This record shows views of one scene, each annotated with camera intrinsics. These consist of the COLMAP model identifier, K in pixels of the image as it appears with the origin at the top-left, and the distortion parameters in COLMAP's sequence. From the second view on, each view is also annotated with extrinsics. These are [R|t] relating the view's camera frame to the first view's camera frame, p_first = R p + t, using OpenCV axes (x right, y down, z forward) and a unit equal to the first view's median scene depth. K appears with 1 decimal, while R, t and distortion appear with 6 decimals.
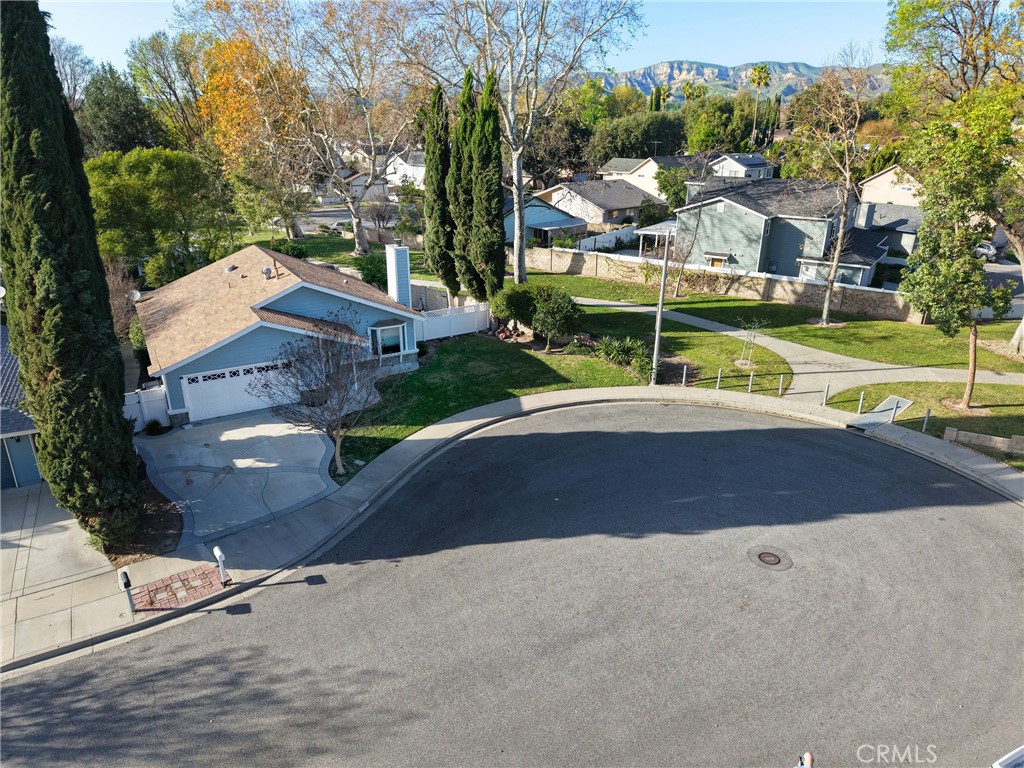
lens RADIAL K [[679.7, 0, 499.0], [0, 679.7, 385.4], [0, 0, 1]] dist [0.033848, -0.037368]
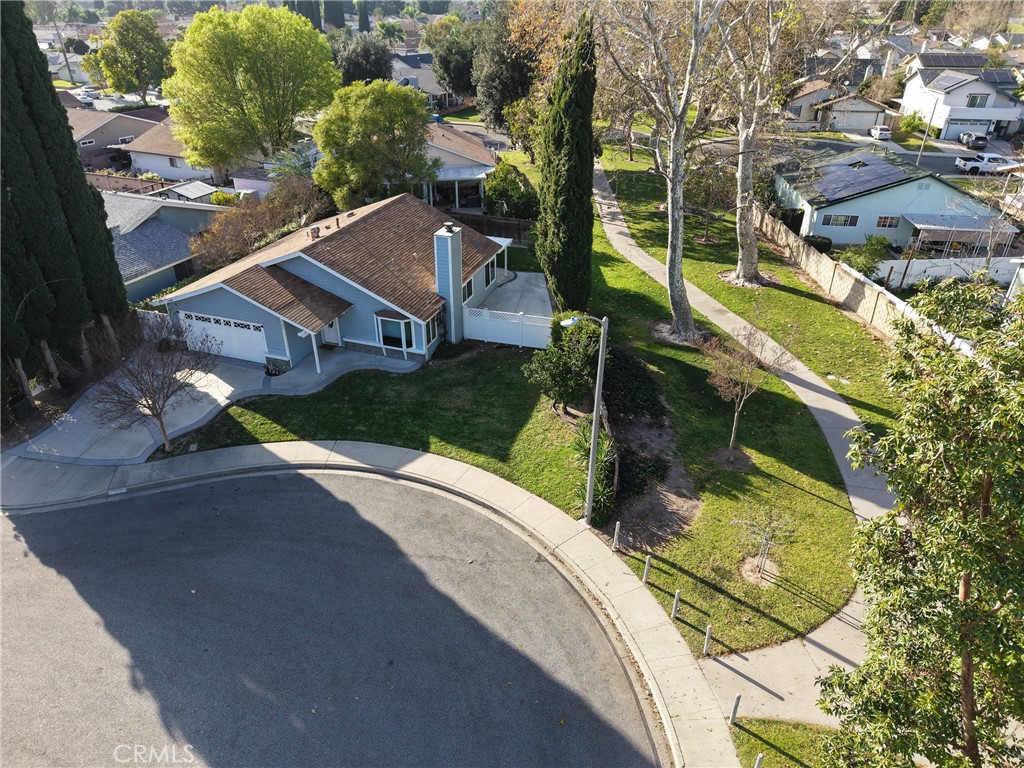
lens RADIAL K [[679.7, 0, 504.2], [0, 679.7, 385.8], [0, 0, 1]] dist [0.033848, -0.037368]
pose [[0.662155, 0.374943, -0.648821, 0.540145], [-0.275178, 0.926996, 0.254862, -0.266393], [0.697013, 0.009783, 0.716991, 0.440733]]
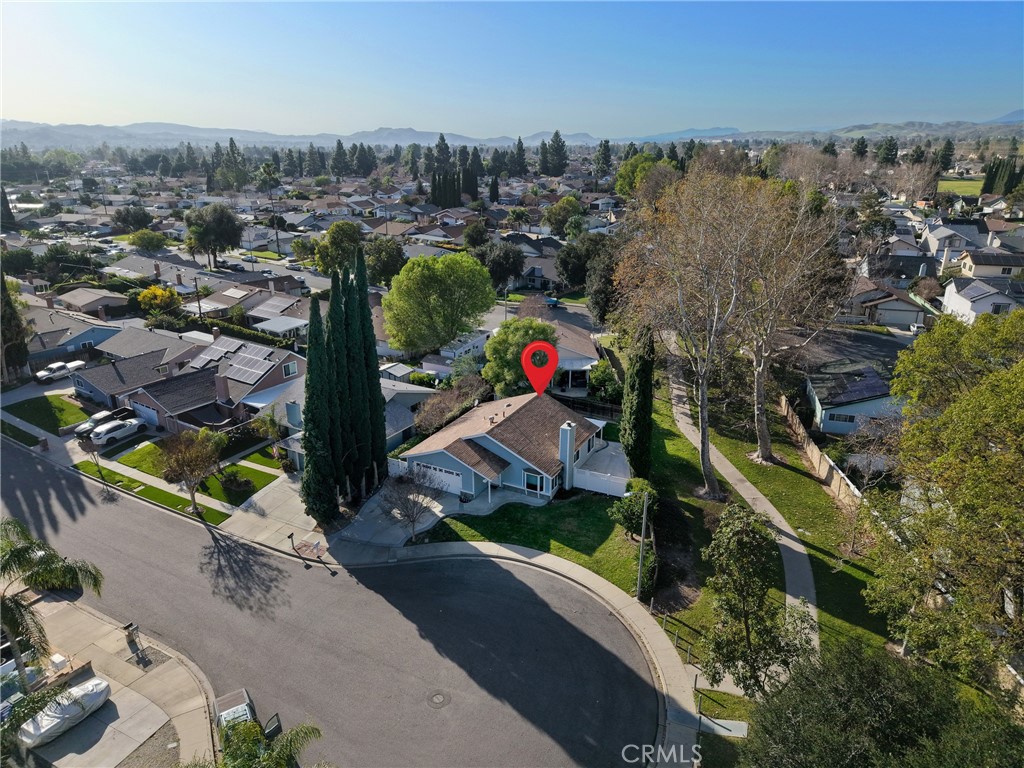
lens RADIAL K [[679.7, 0, 504.5], [0, 679.7, 374.9], [0, 0, 1]] dist [0.033848, -0.037368]
pose [[0.539547, 0.272384, -0.796679, 0.957307], [-0.306818, 0.944768, 0.115224, -0.448192], [0.784061, 0.182267, 0.593318, -0.023962]]
